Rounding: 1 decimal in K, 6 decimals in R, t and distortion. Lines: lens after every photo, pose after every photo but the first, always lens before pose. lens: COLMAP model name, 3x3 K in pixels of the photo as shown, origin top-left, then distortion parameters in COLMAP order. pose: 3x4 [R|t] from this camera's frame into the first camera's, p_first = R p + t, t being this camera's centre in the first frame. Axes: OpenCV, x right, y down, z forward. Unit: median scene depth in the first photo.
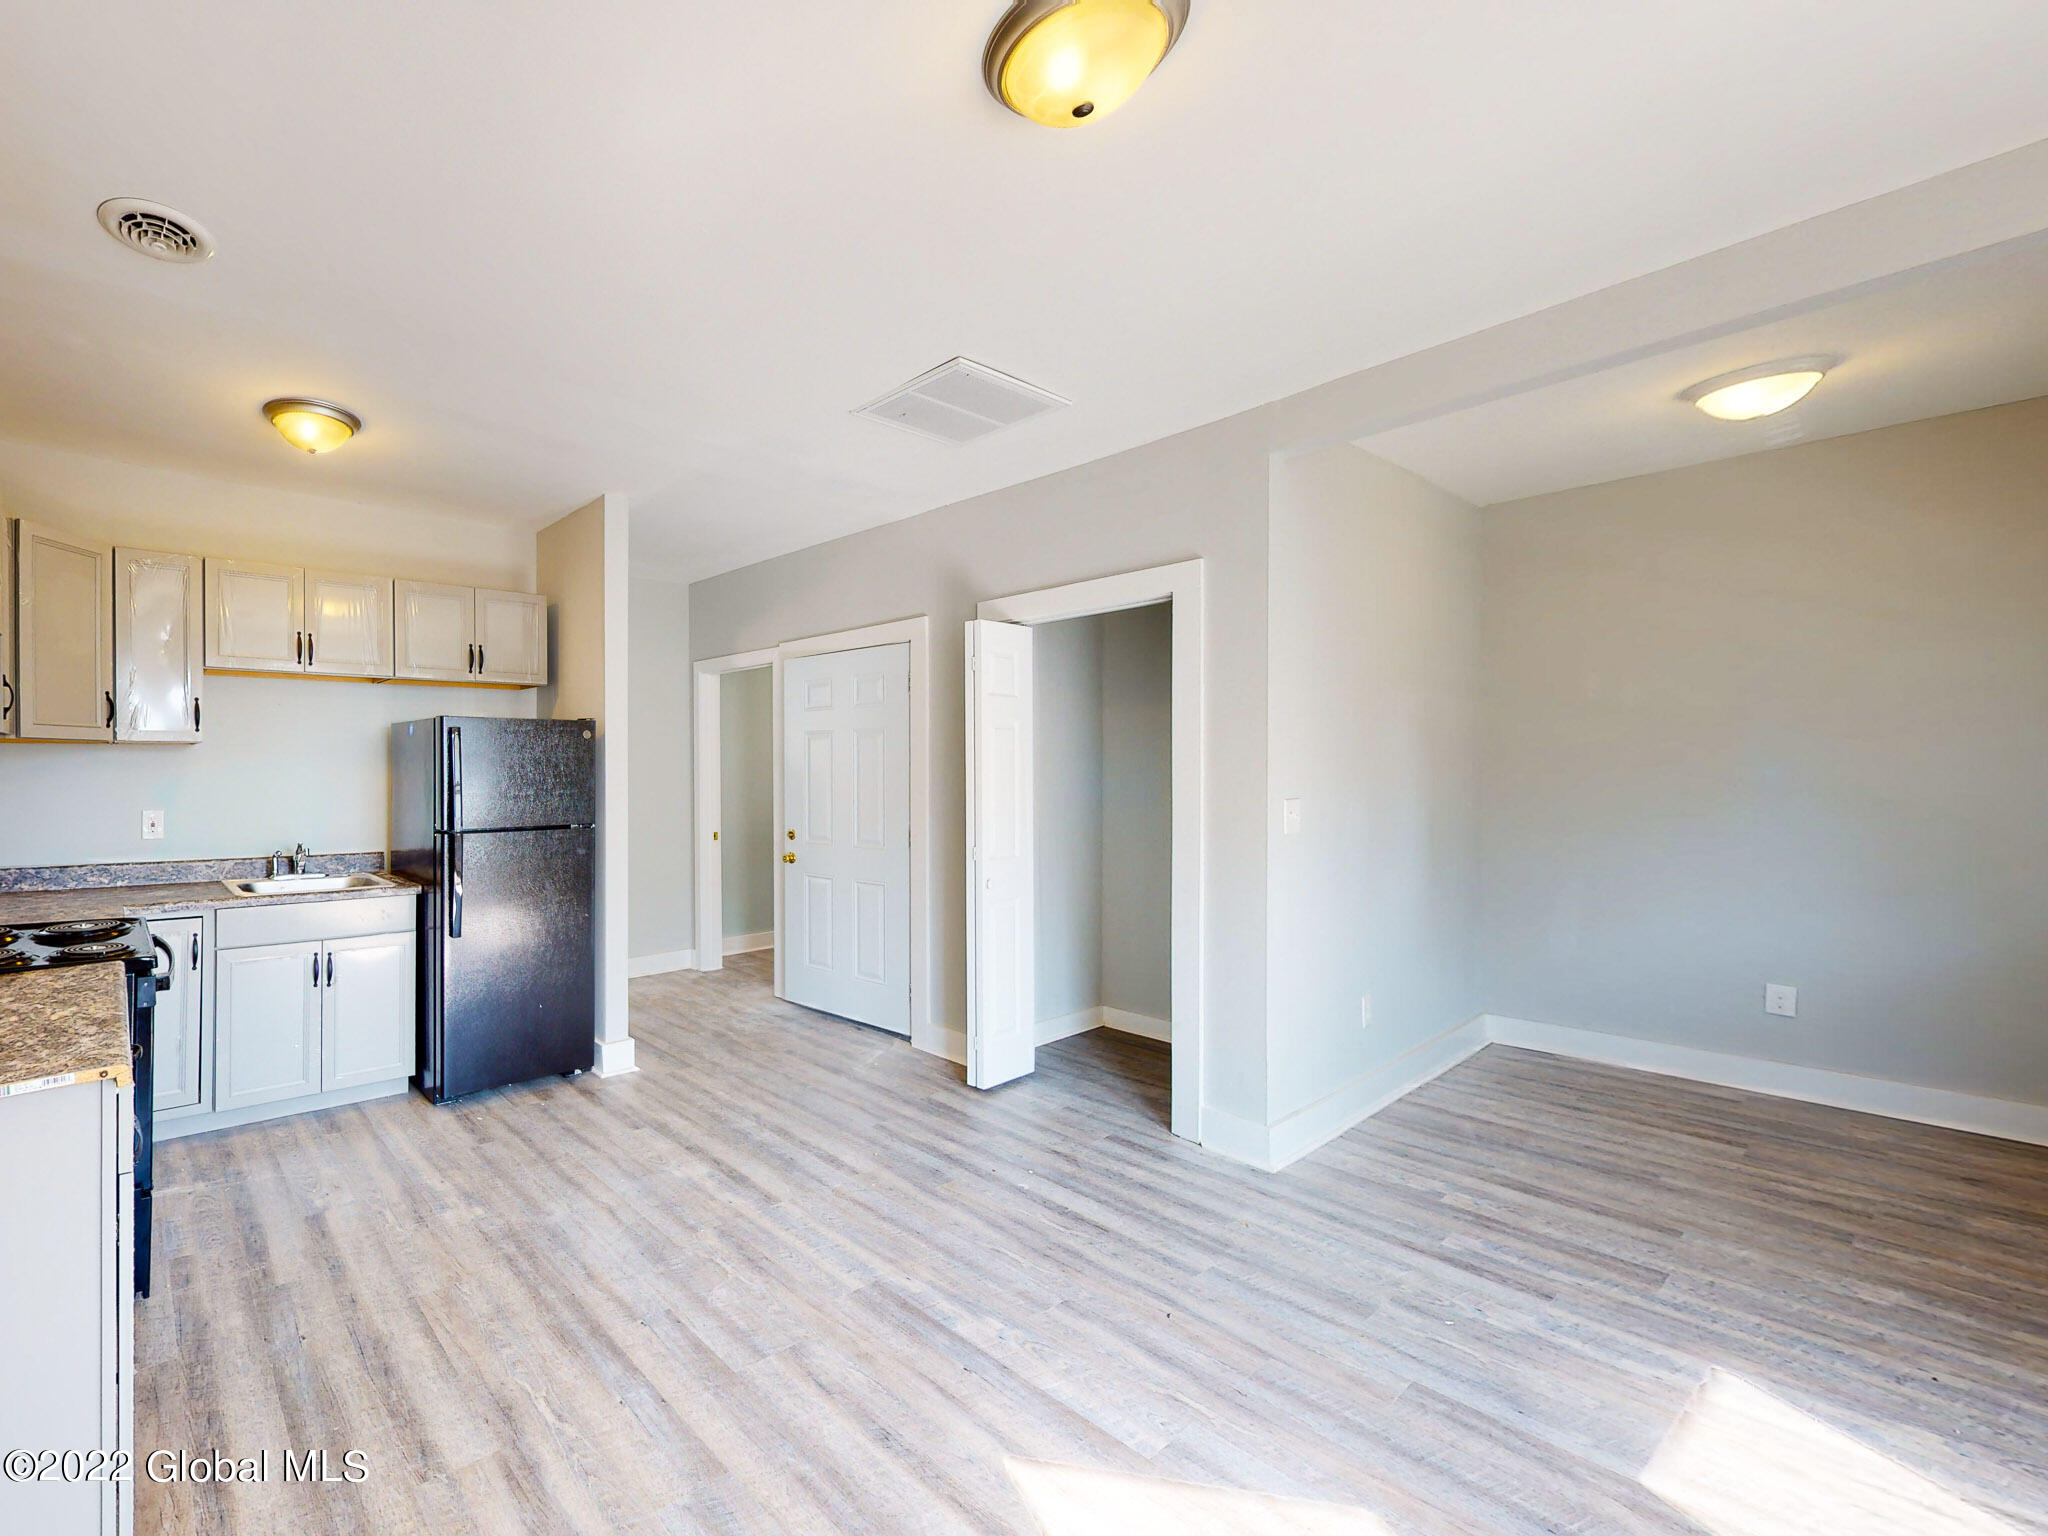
lens RADIAL K [[906.3, 0, 1024.0], [0, 906.3, 768.0], [0, 0, 1]] dist [0.002606, 0.000335]
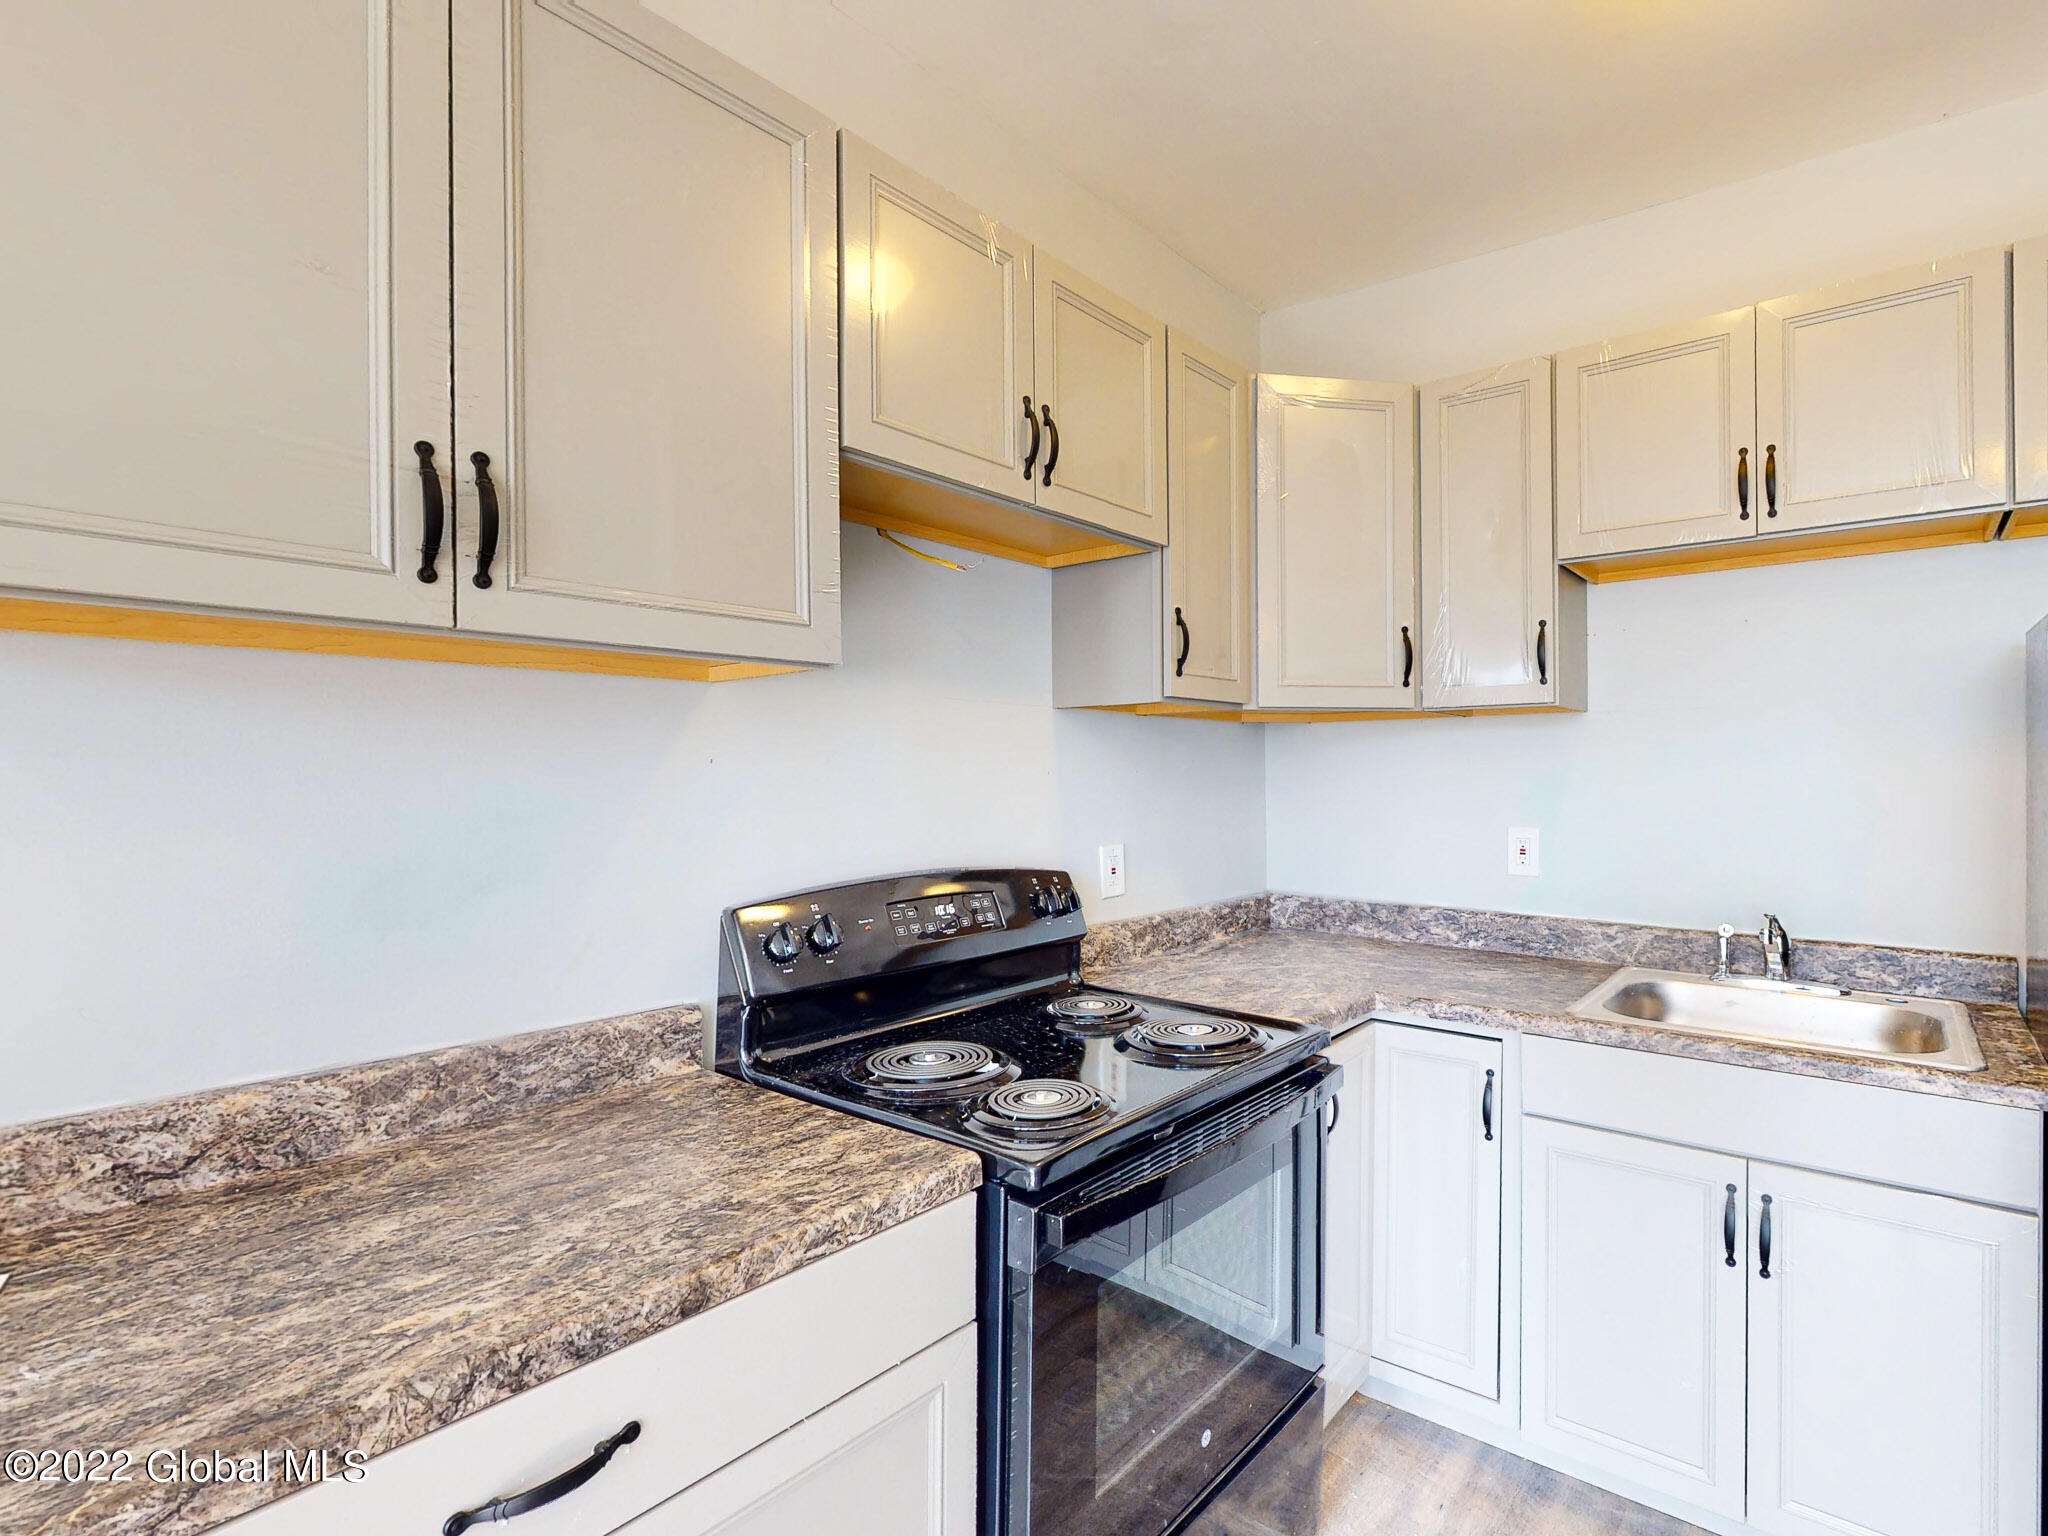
lens RADIAL K [[874.9, 0, 1133.4], [0, 874.9, 779.5], [0, 0, 1]] dist [0.000818, -0.000292]
pose [[-0.037935, -0.001281, -0.999279, -0.374178], [0.004242, 0.999990, -0.001443, 0.015135], [0.999271, -0.004294, -0.037929, 0.759604]]
